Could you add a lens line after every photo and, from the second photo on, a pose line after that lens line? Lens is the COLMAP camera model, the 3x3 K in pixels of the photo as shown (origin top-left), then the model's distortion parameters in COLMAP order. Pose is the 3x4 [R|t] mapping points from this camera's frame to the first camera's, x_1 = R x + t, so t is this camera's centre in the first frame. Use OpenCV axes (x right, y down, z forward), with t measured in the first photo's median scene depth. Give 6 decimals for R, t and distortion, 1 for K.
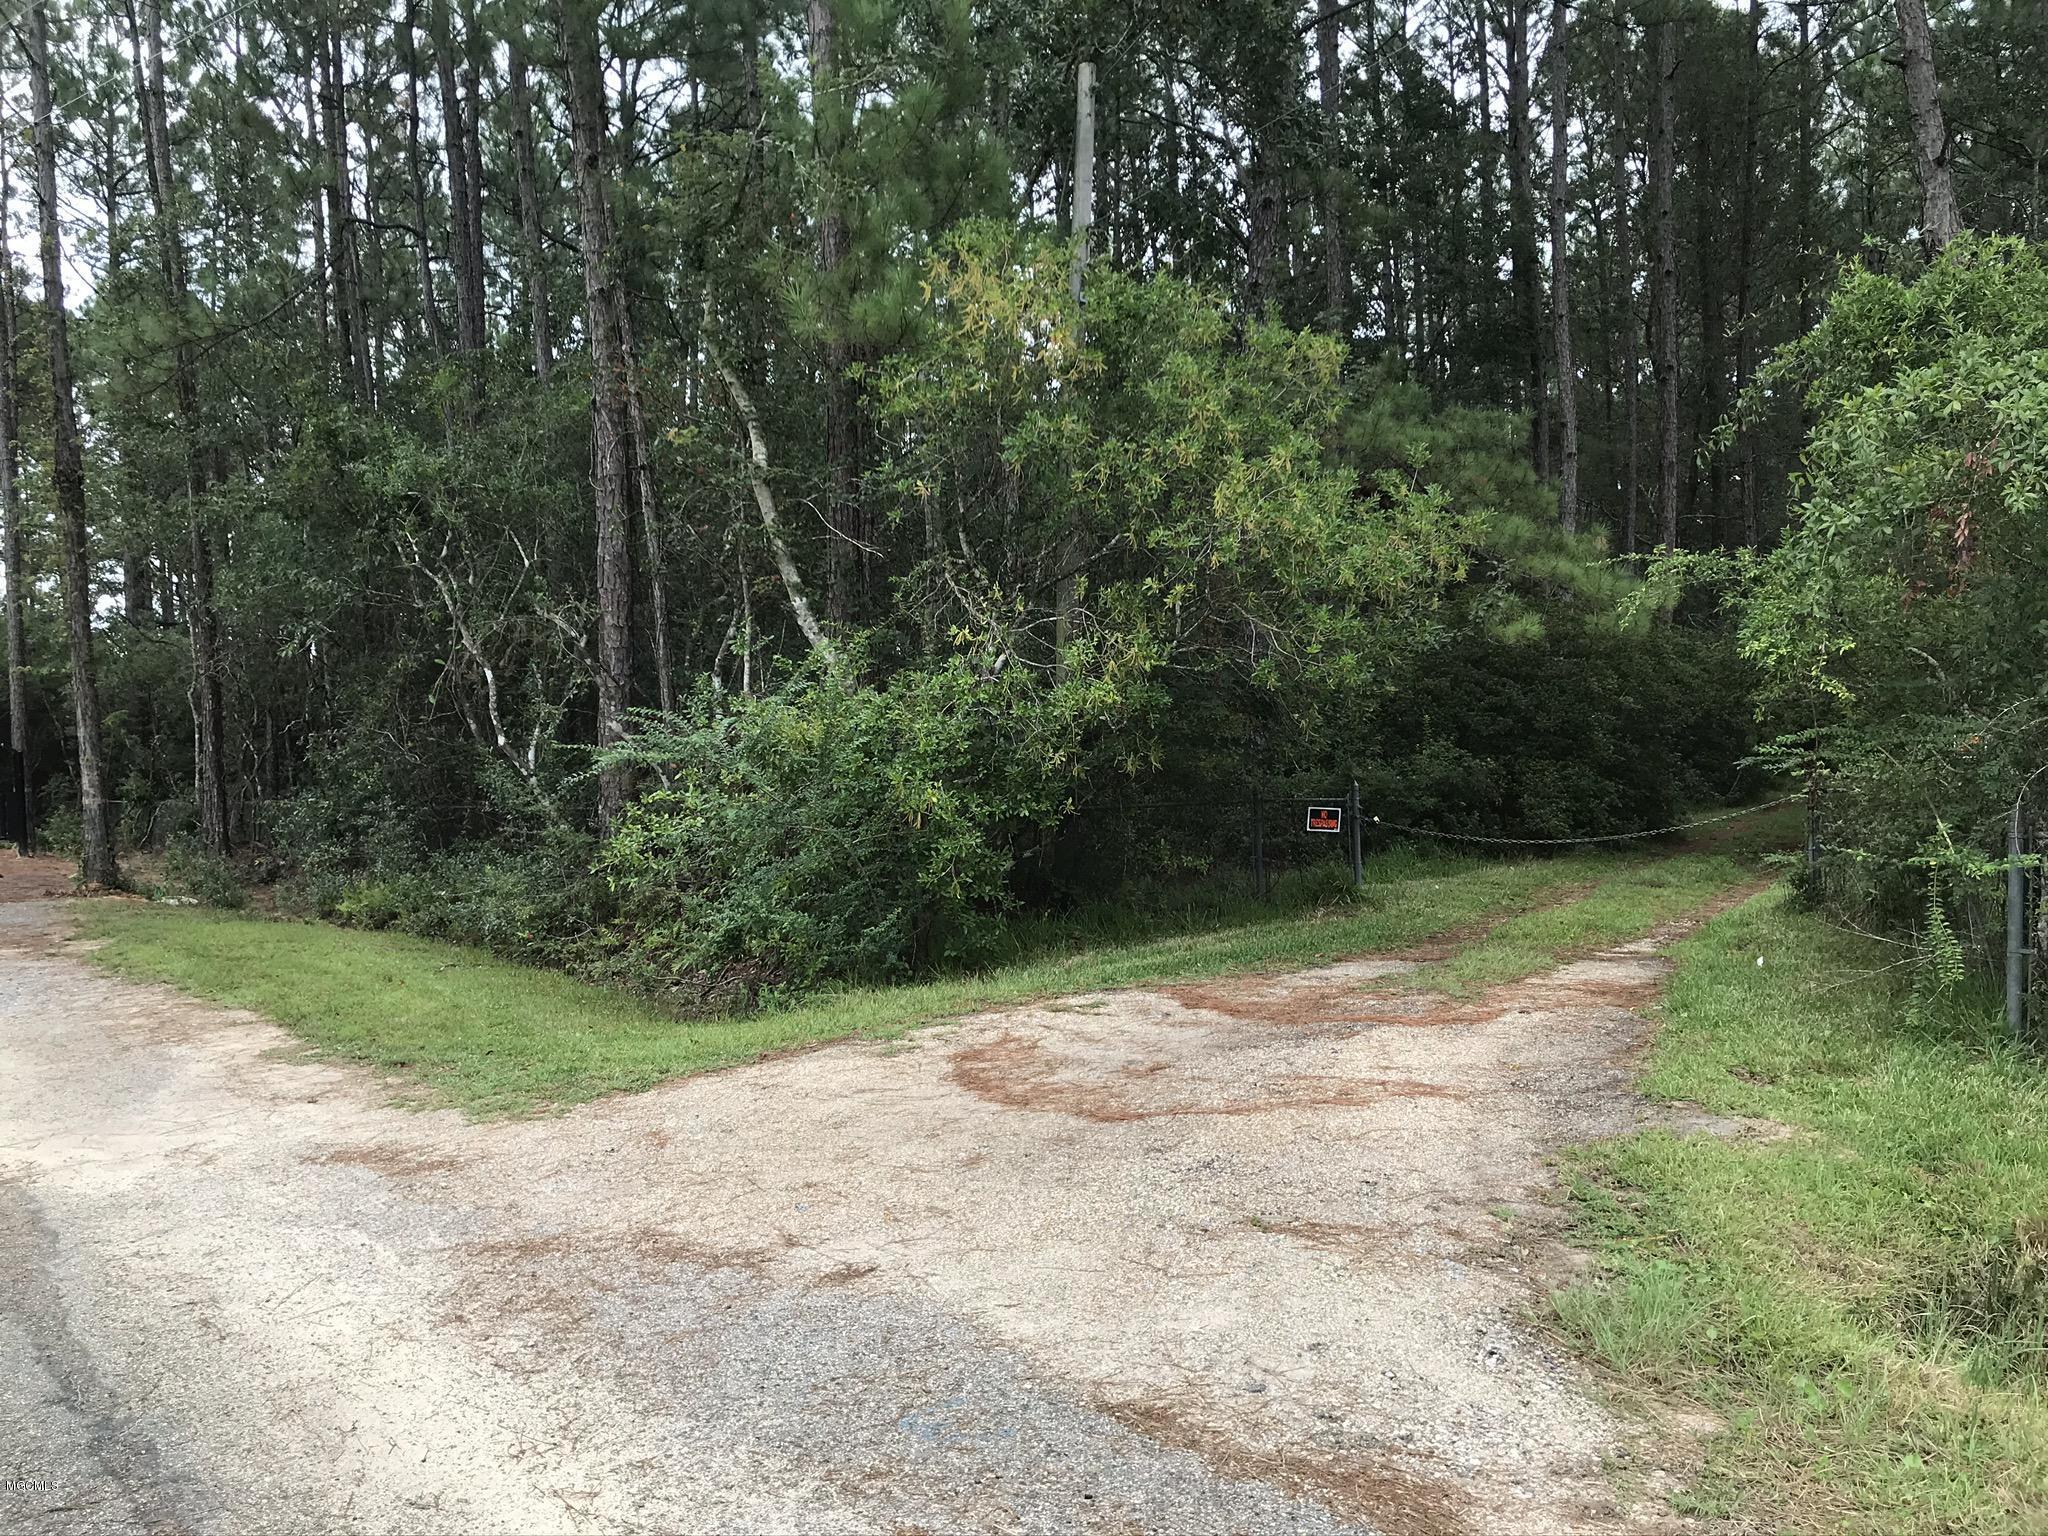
lens RADIAL K [[1487.0, 0, 1023.8], [0, 1487.0, 788.9], [0, 0, 1]] dist [-0.027119, -0.001769]
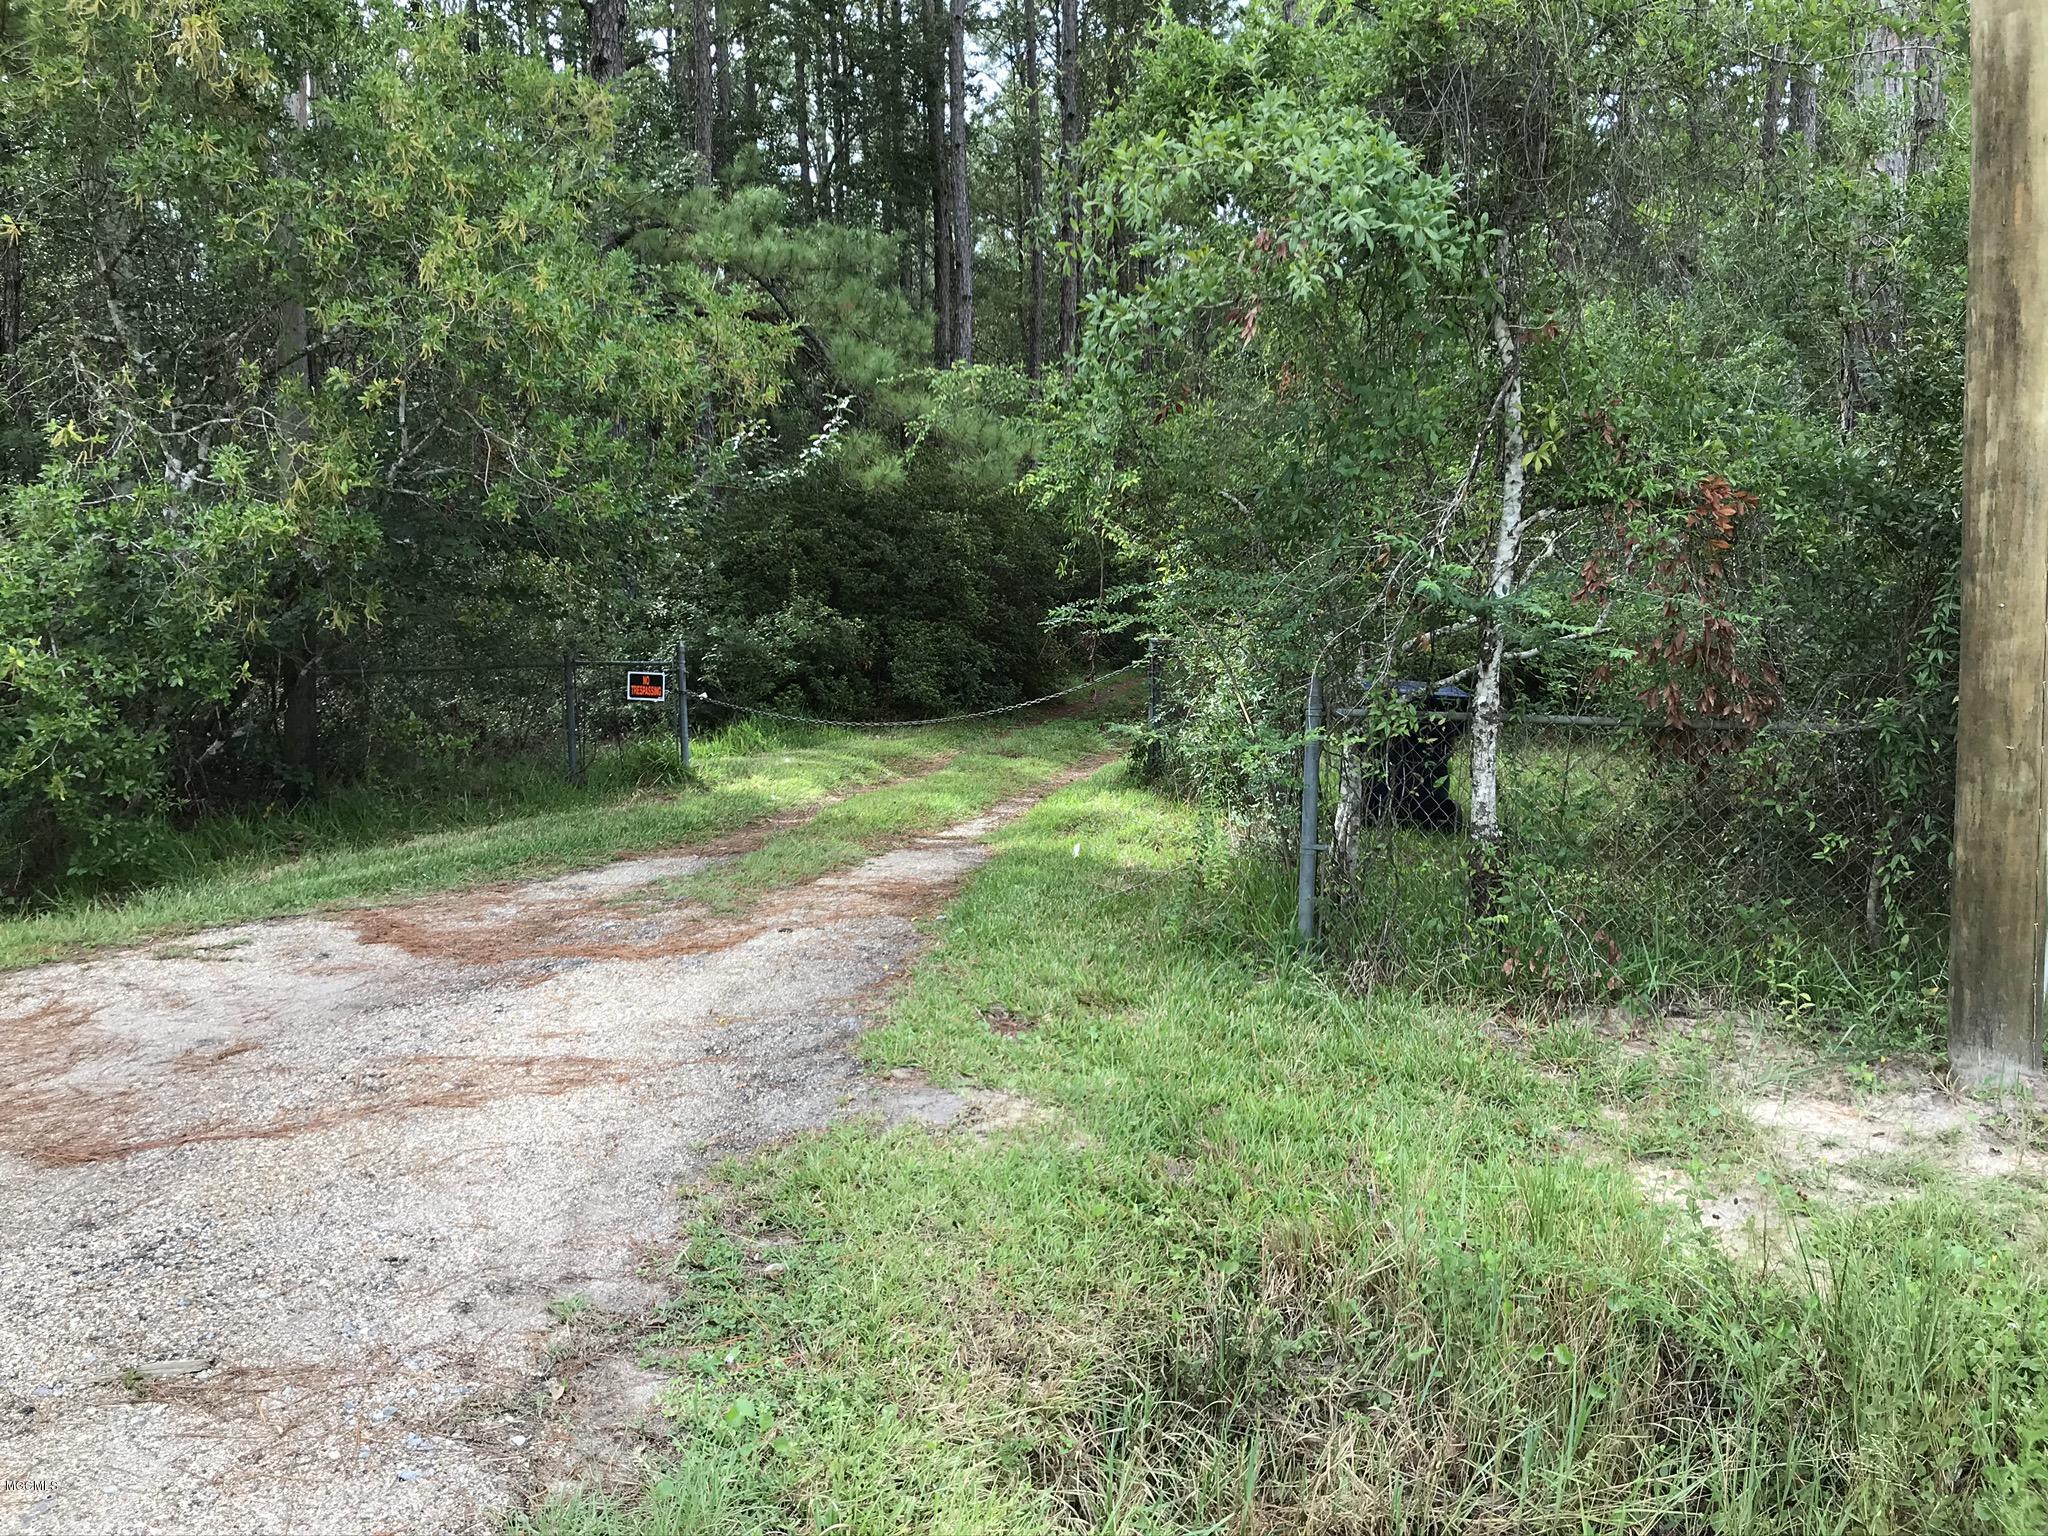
lens RADIAL K [[1487.0, 0, 1023.8], [0, 1487.0, 788.9], [0, 0, 1]] dist [-0.027119, -0.001769]
pose [[0.935371, -0.025454, 0.352752, 0.144749], [-0.007820, 0.995674, 0.092582, -0.001979], [-0.353583, -0.089357, 0.931125, 0.170471]]
